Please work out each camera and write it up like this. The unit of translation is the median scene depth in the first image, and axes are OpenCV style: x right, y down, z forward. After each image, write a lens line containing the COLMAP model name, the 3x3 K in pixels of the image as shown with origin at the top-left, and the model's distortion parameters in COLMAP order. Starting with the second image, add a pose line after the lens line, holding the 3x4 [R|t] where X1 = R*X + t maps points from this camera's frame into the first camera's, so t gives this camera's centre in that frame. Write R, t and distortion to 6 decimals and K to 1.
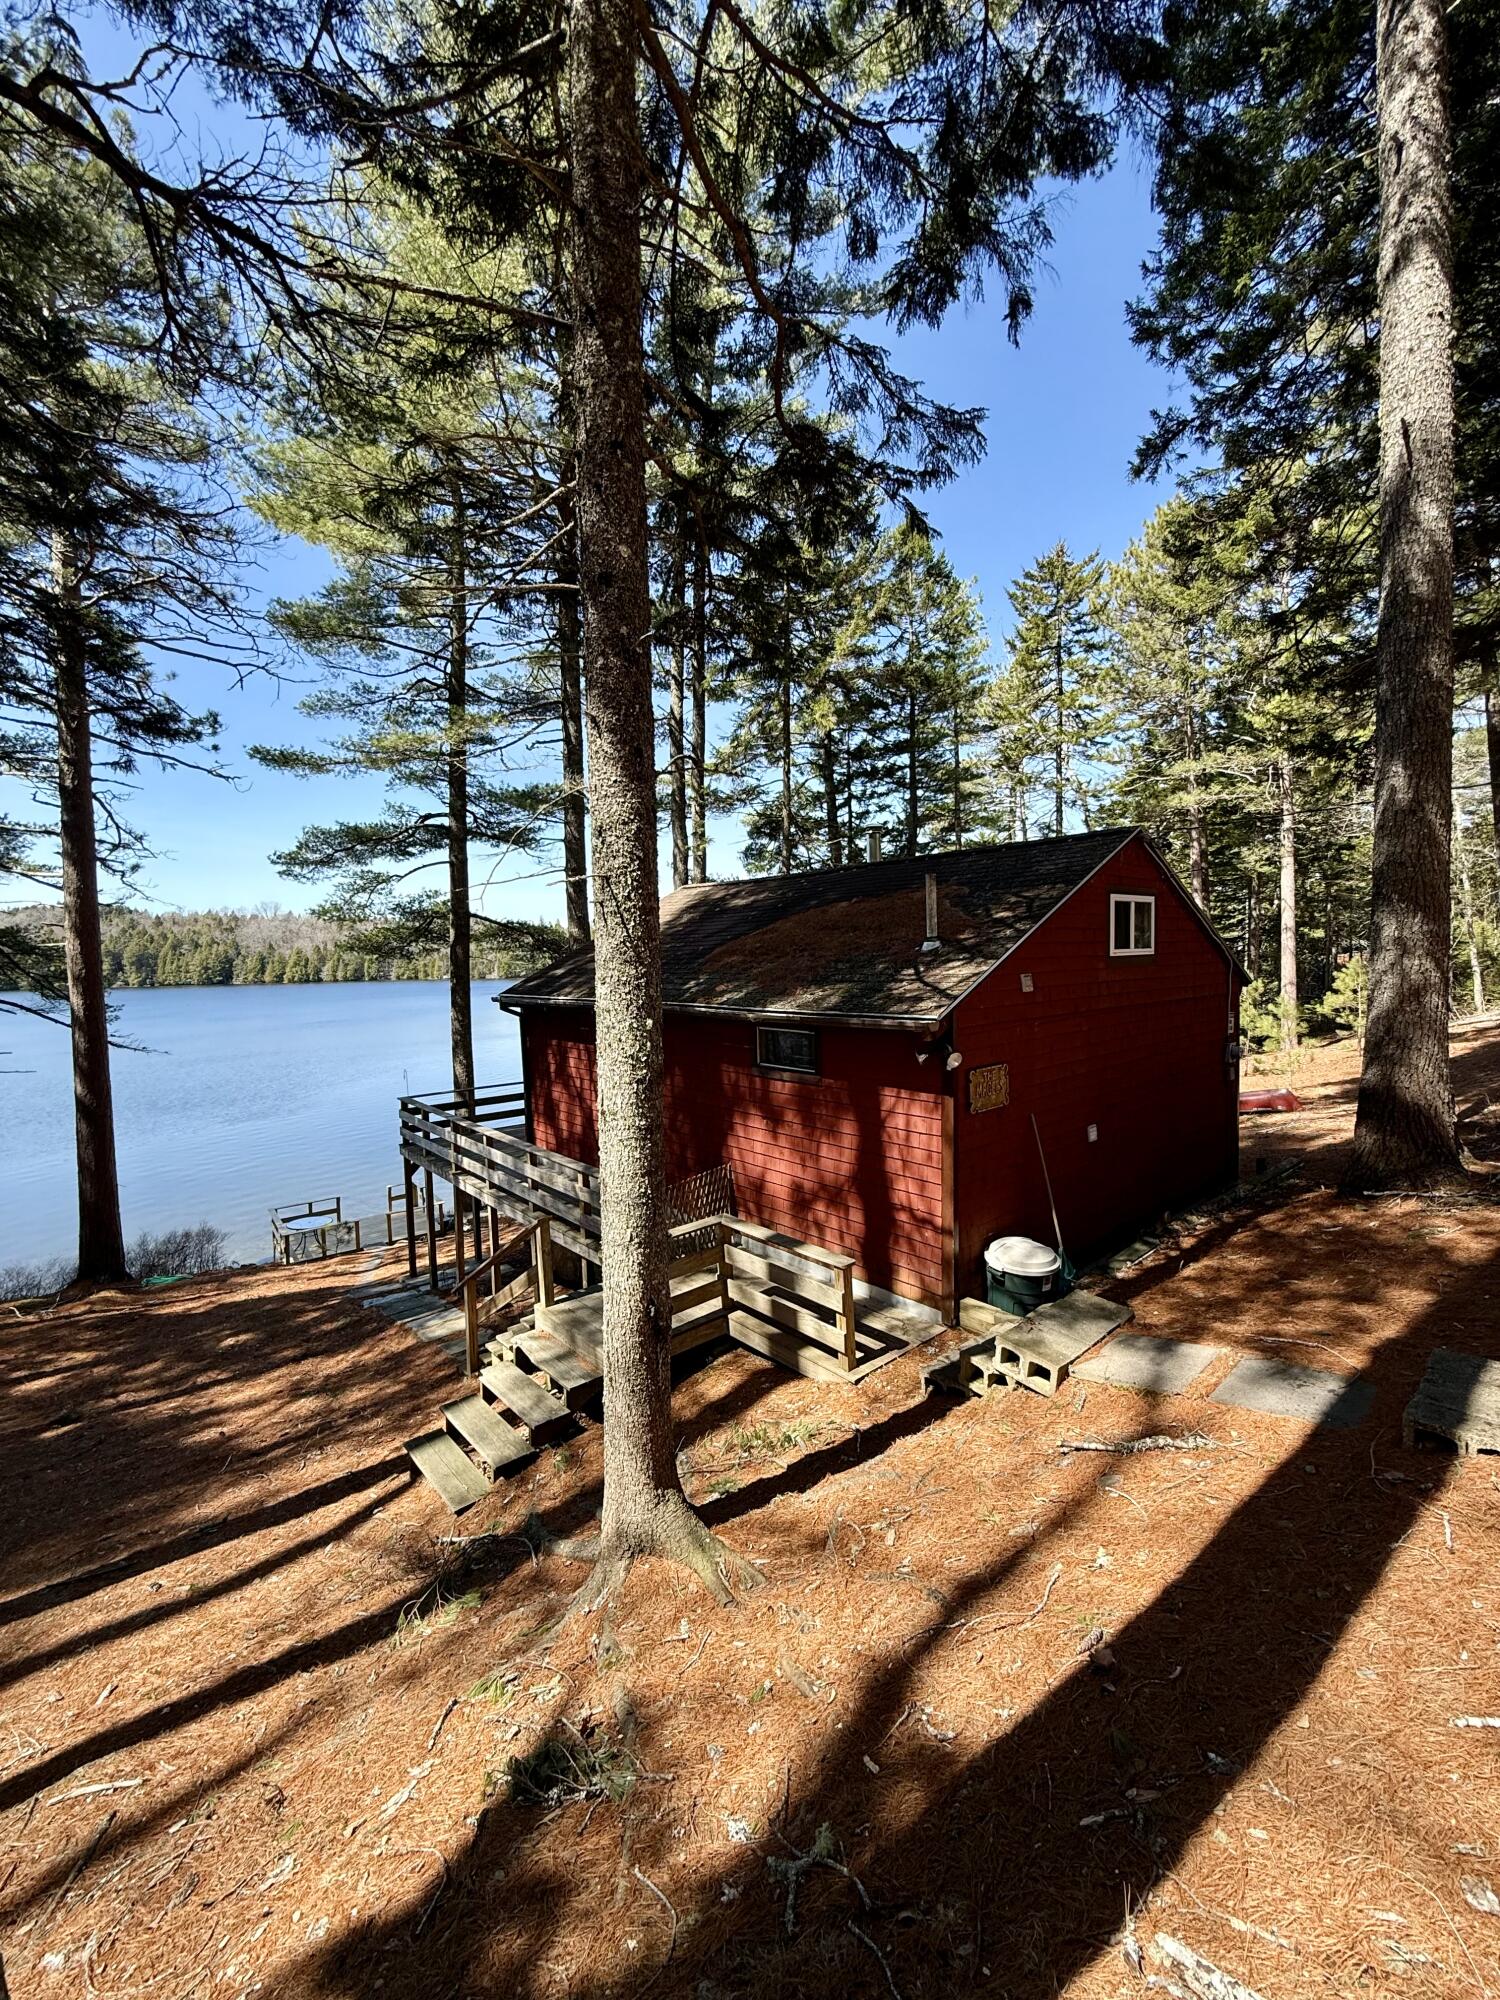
lens RADIAL K [[773.9, 0, 743.5], [0, 773.9, 997.9], [0, 0, 1]] dist [-0.000197, 0.000034]
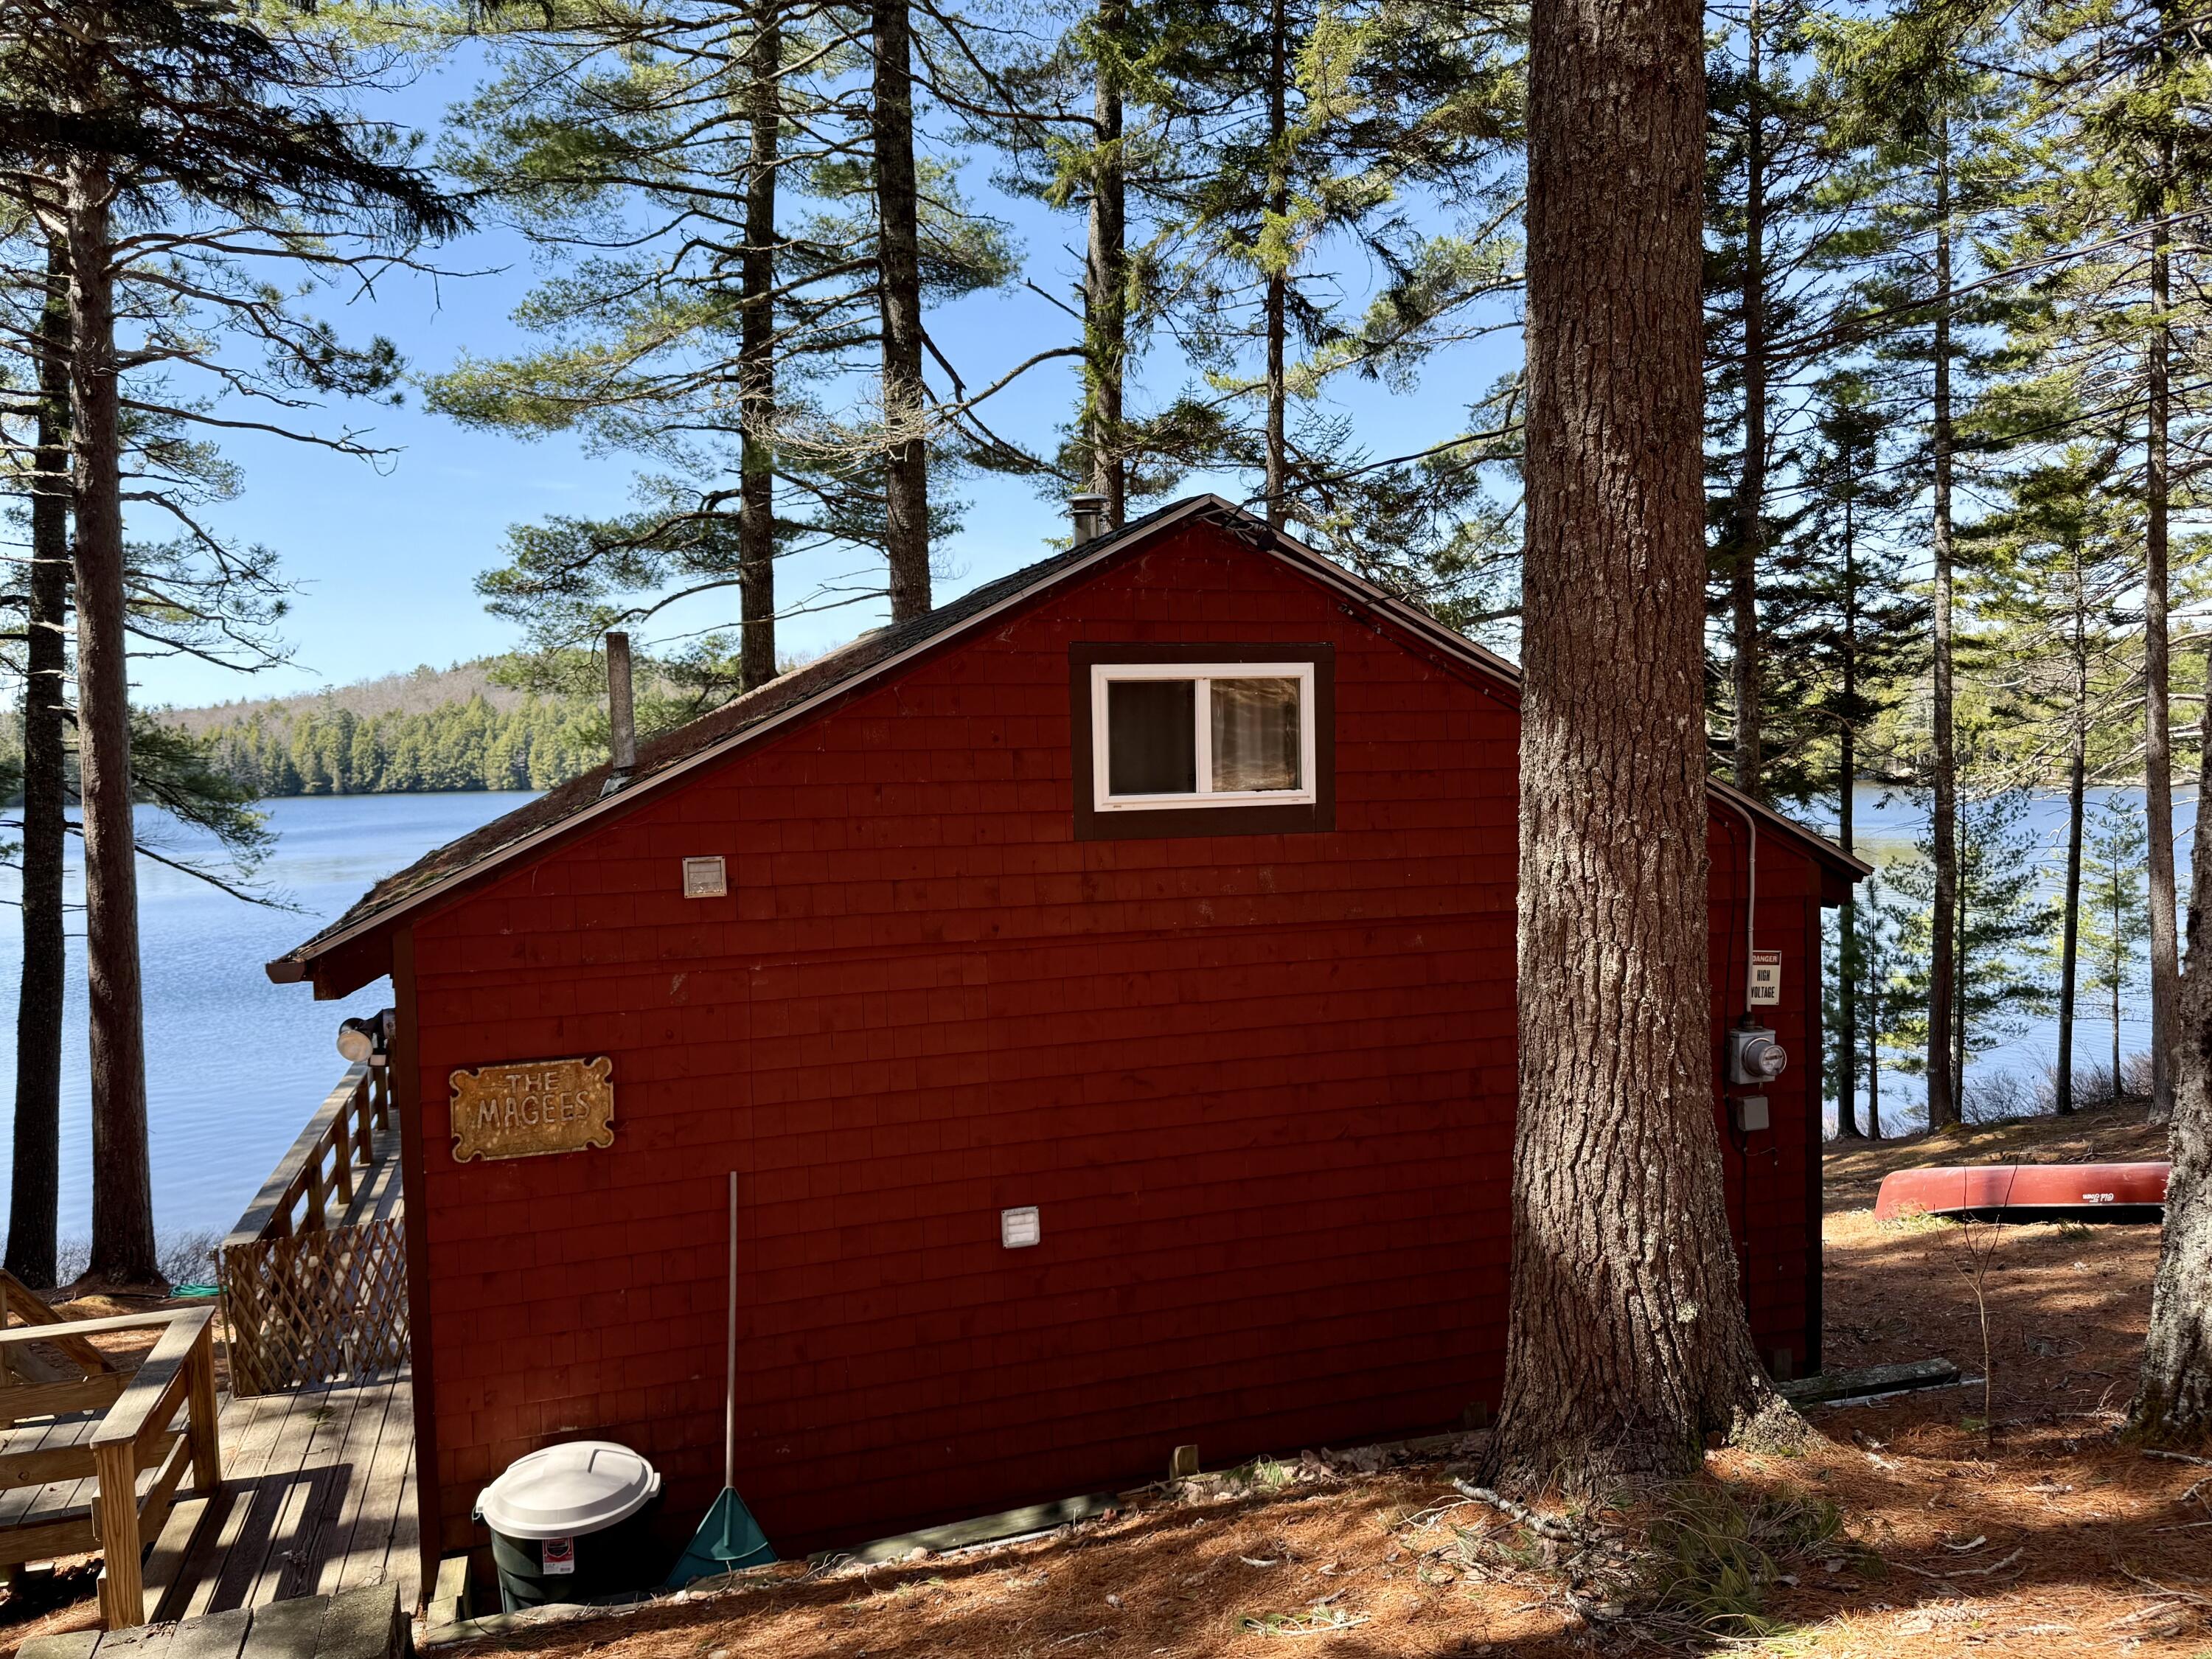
lens RADIAL K [[1610.4, 0, 1104.6], [0, 1610.4, 820.1], [0, 0, 1]] dist [0.008075, -0.003504]
pose [[0.929191, 0.022987, -0.368884, 0.734690], [-0.025064, 0.999686, -0.000838, -0.045375], [0.368749, 0.010024, 0.929475, 0.176835]]
